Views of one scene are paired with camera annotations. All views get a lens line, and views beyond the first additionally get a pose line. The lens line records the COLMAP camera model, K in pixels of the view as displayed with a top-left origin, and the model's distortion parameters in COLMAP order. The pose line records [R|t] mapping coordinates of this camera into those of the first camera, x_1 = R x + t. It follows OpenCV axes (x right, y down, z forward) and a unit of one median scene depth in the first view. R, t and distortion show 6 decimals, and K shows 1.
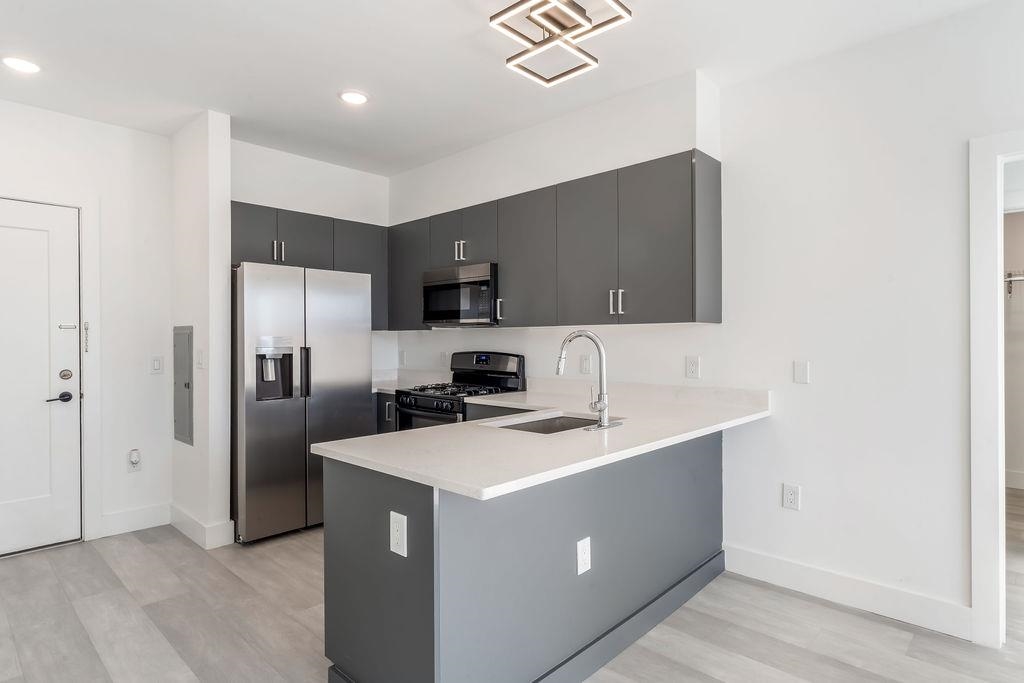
lens RADIAL K [[554.5, 0, 509.8], [0, 554.5, 336.6], [0, 0, 1]] dist [0.002276, 0.001196]
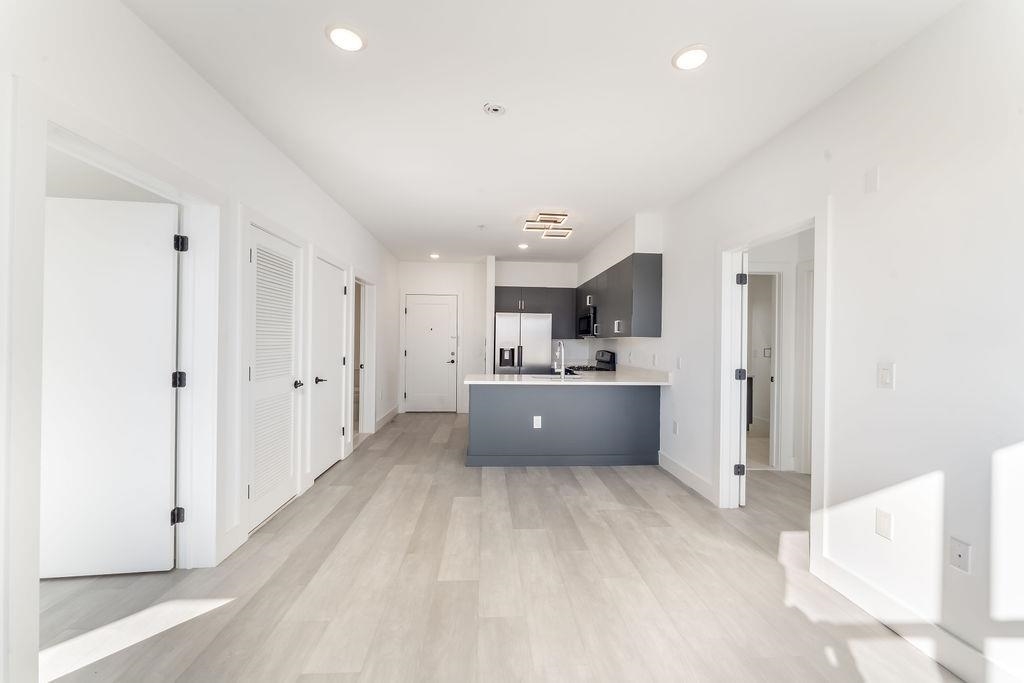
lens RADIAL K [[409.5, 0, 508.2], [0, 409.5, 341.4], [0, 0, 1]] dist [-0.001145, 0.000010]
pose [[0.732518, 0.012177, -0.680639, 0.849433], [-0.014364, 0.999894, 0.002429, -0.004586], [0.680596, 0.007997, 0.732615, -0.353791]]
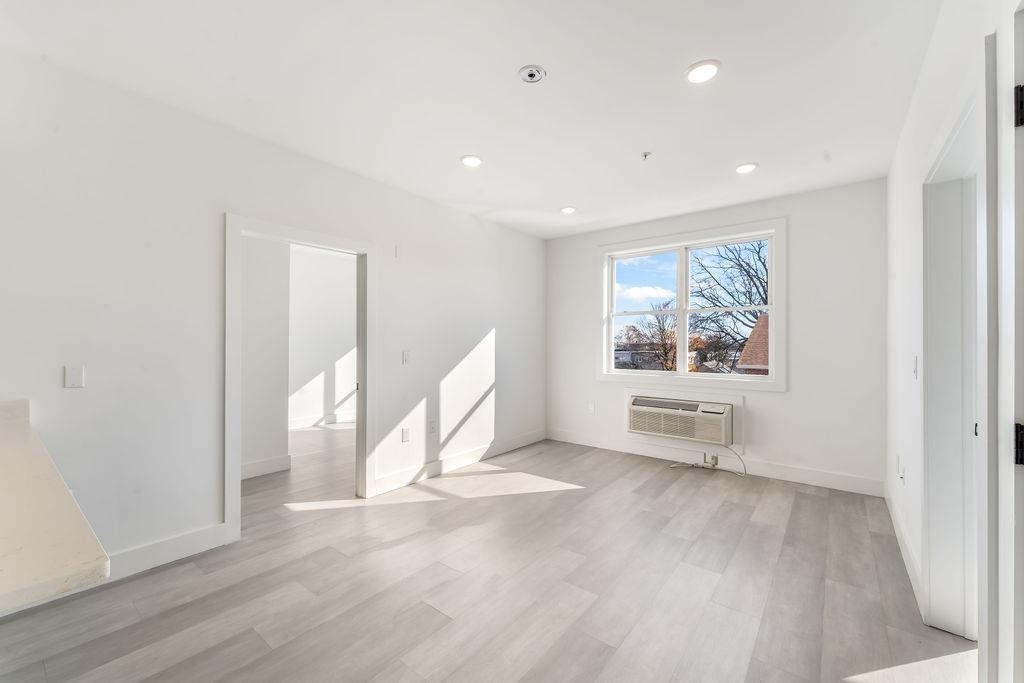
lens RADIAL K [[413.5, 0, 512.0], [0, 413.5, 341.5], [0, 0, 1]] dist [-0.000580, -0.000262]
pose [[-0.090225, 0.005922, 0.995904, -0.242393], [-0.002310, 0.999978, -0.006155, 0.000721], [-0.995919, -0.002856, -0.090209, 0.217333]]
